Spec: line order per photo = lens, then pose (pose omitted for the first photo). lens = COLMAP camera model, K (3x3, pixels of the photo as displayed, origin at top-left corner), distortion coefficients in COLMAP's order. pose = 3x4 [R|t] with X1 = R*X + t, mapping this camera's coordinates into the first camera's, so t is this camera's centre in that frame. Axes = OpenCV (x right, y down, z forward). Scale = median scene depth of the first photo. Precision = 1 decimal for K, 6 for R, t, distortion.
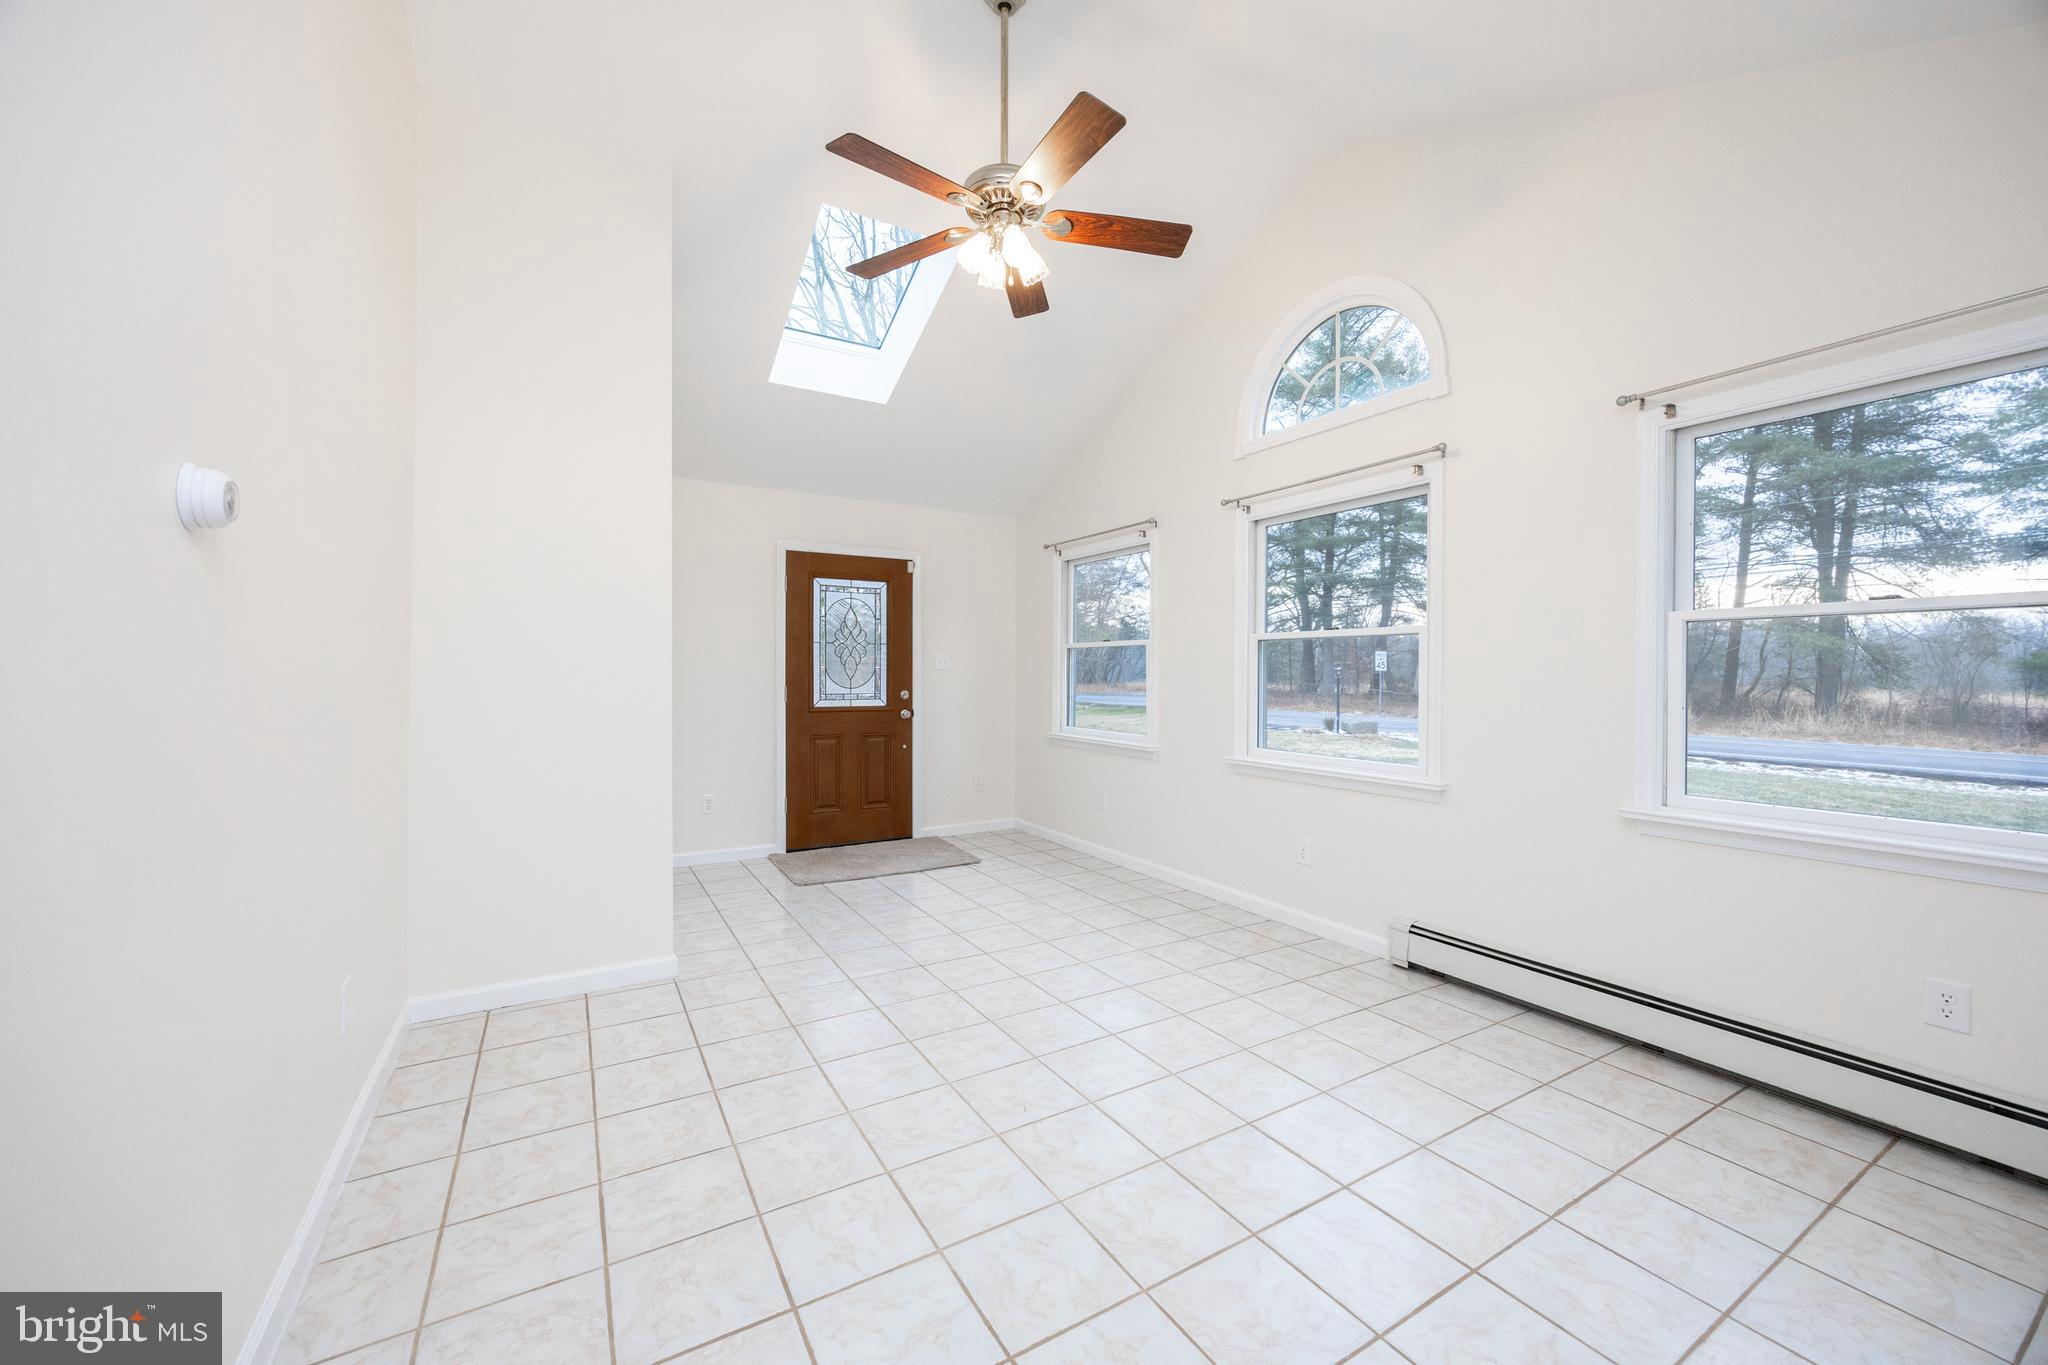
lens RADIAL K [[785.9, 0, 1033.1], [0, 785.9, 680.7], [0, 0, 1]] dist [-0.002408, 0.000665]
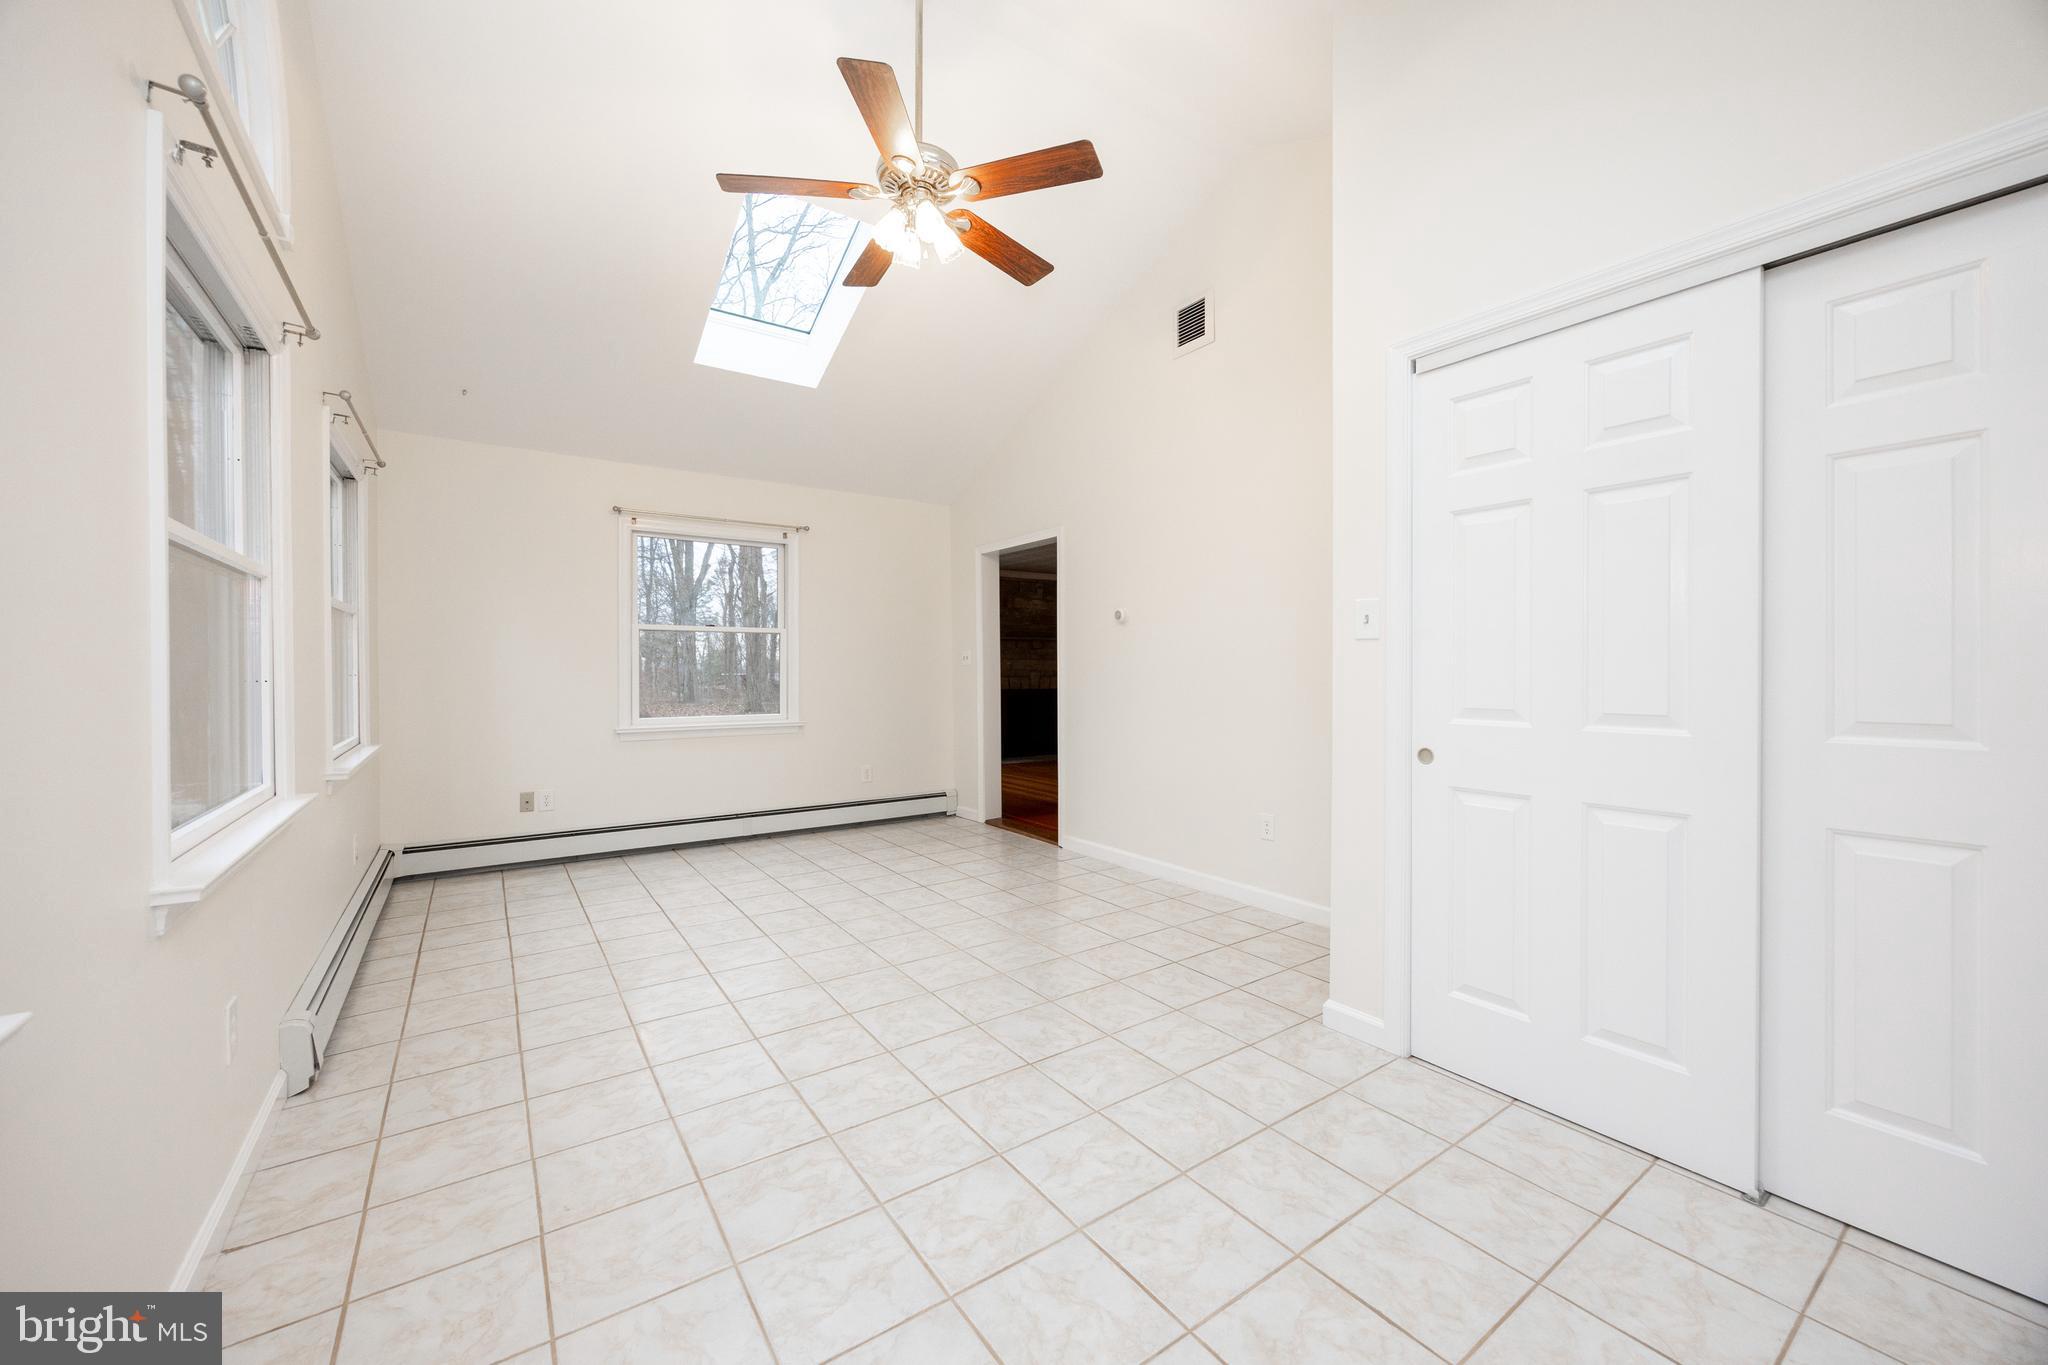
lens RADIAL K [[785.9, 0, 1033.1], [0, 785.9, 673.5], [0, 0, 1]] dist [-0.002408, 0.000665]
pose [[-0.997168, -0.001655, -0.075194, -0.078486], [-0.002760, 0.999890, 0.014590, 0.005150], [0.075161, 0.014756, -0.997062, 1.449373]]
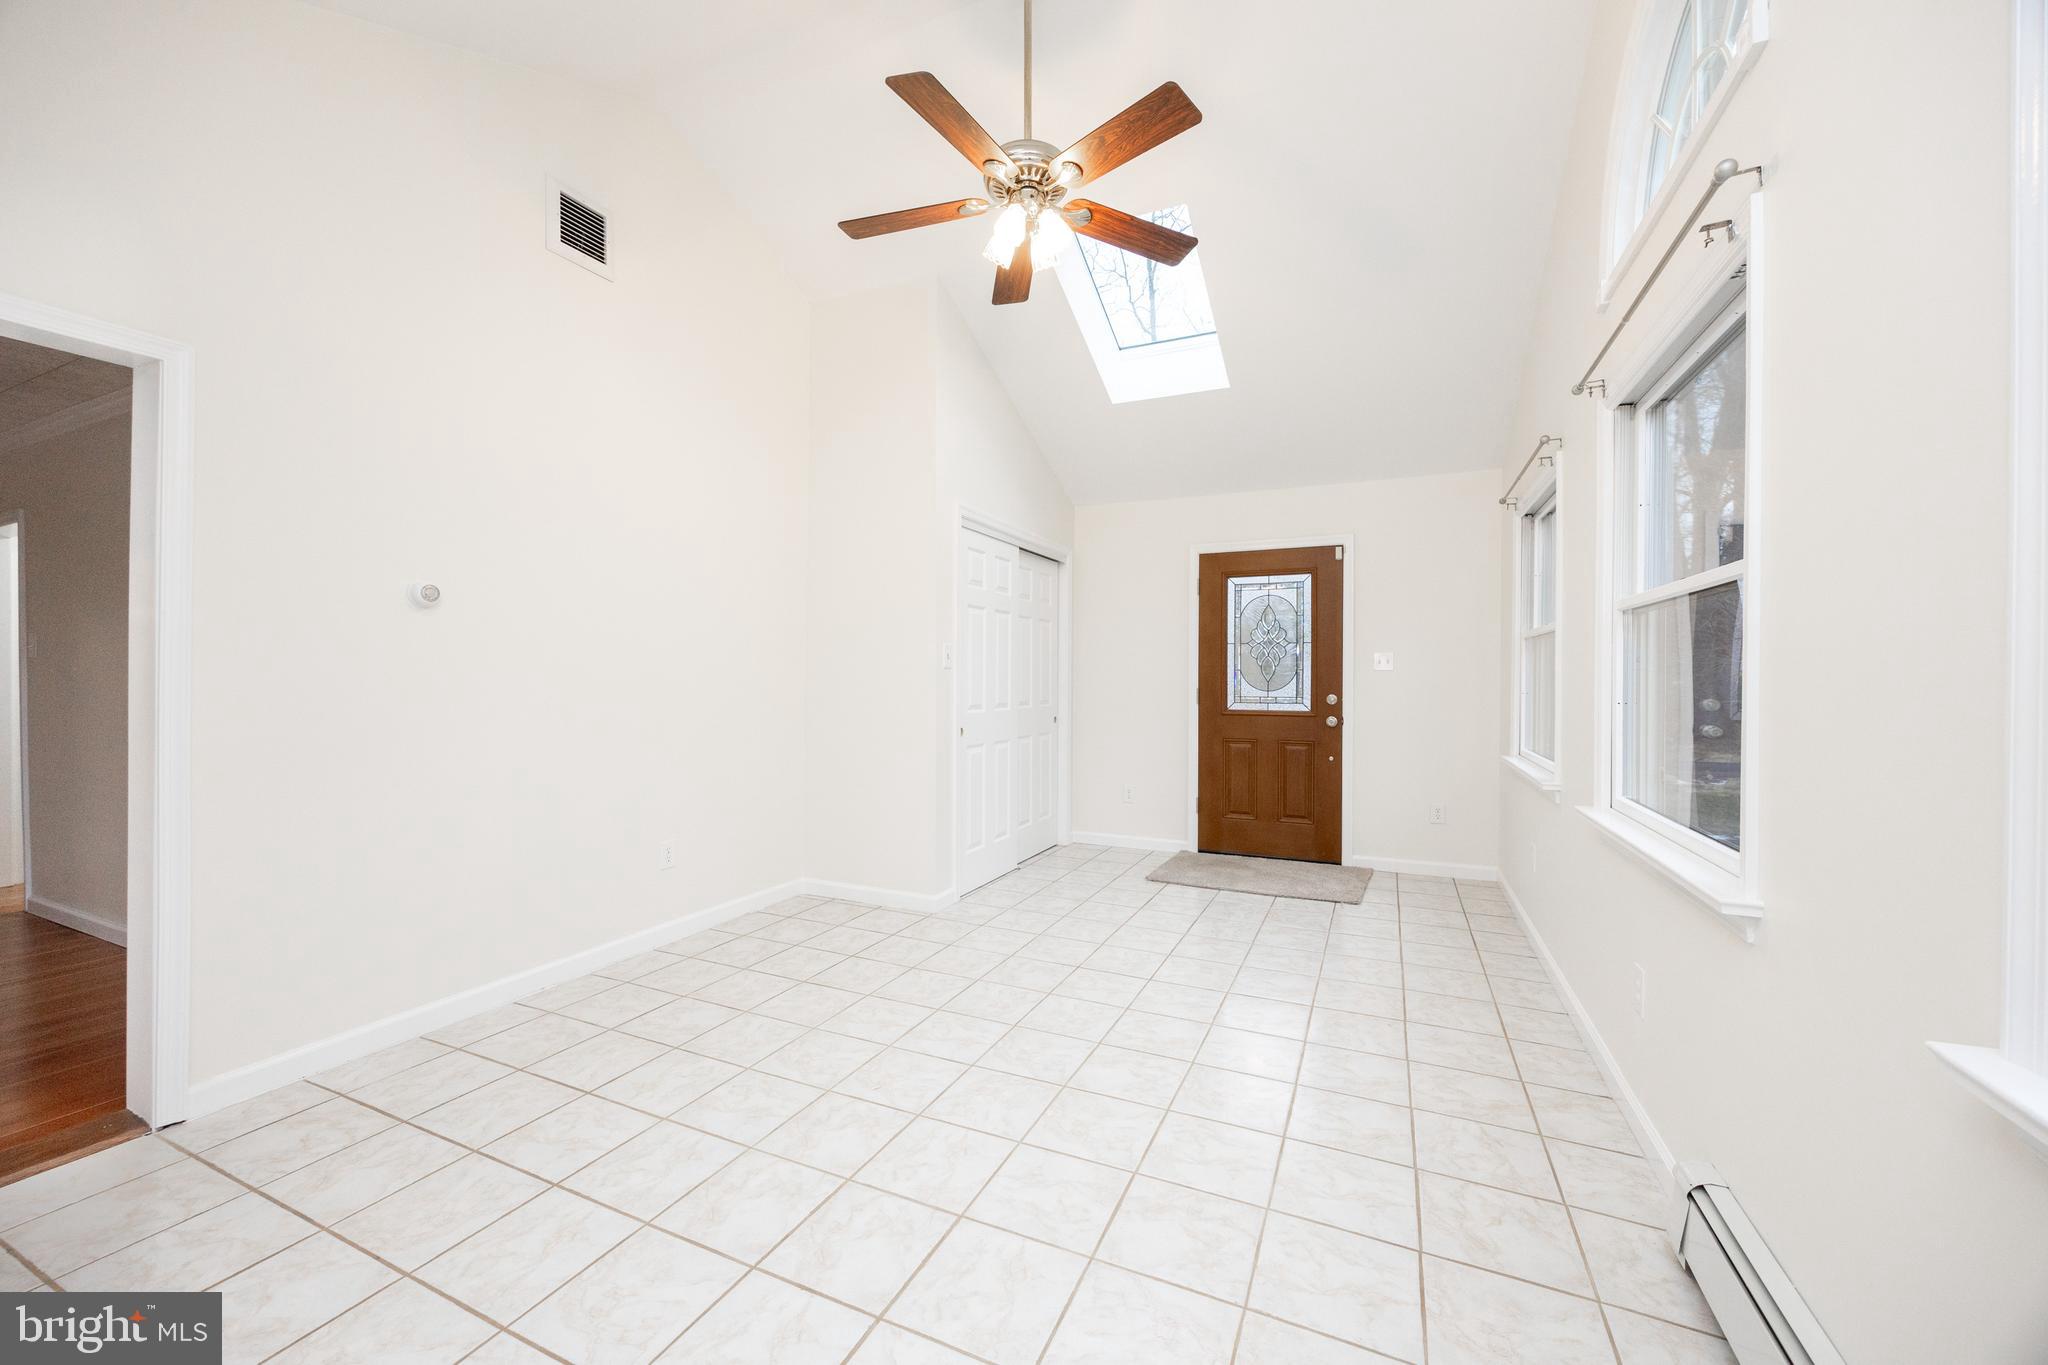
lens RADIAL K [[785.9, 0, 1018.8], [0, 785.9, 679.3], [0, 0, 1]] dist [-0.002408, 0.000665]
pose [[0.563216, -0.002342, -0.826306, 0.541649], [-0.009191, 0.999916, -0.009098, 0.009842], [0.826258, 0.012719, 0.563148, 0.324696]]
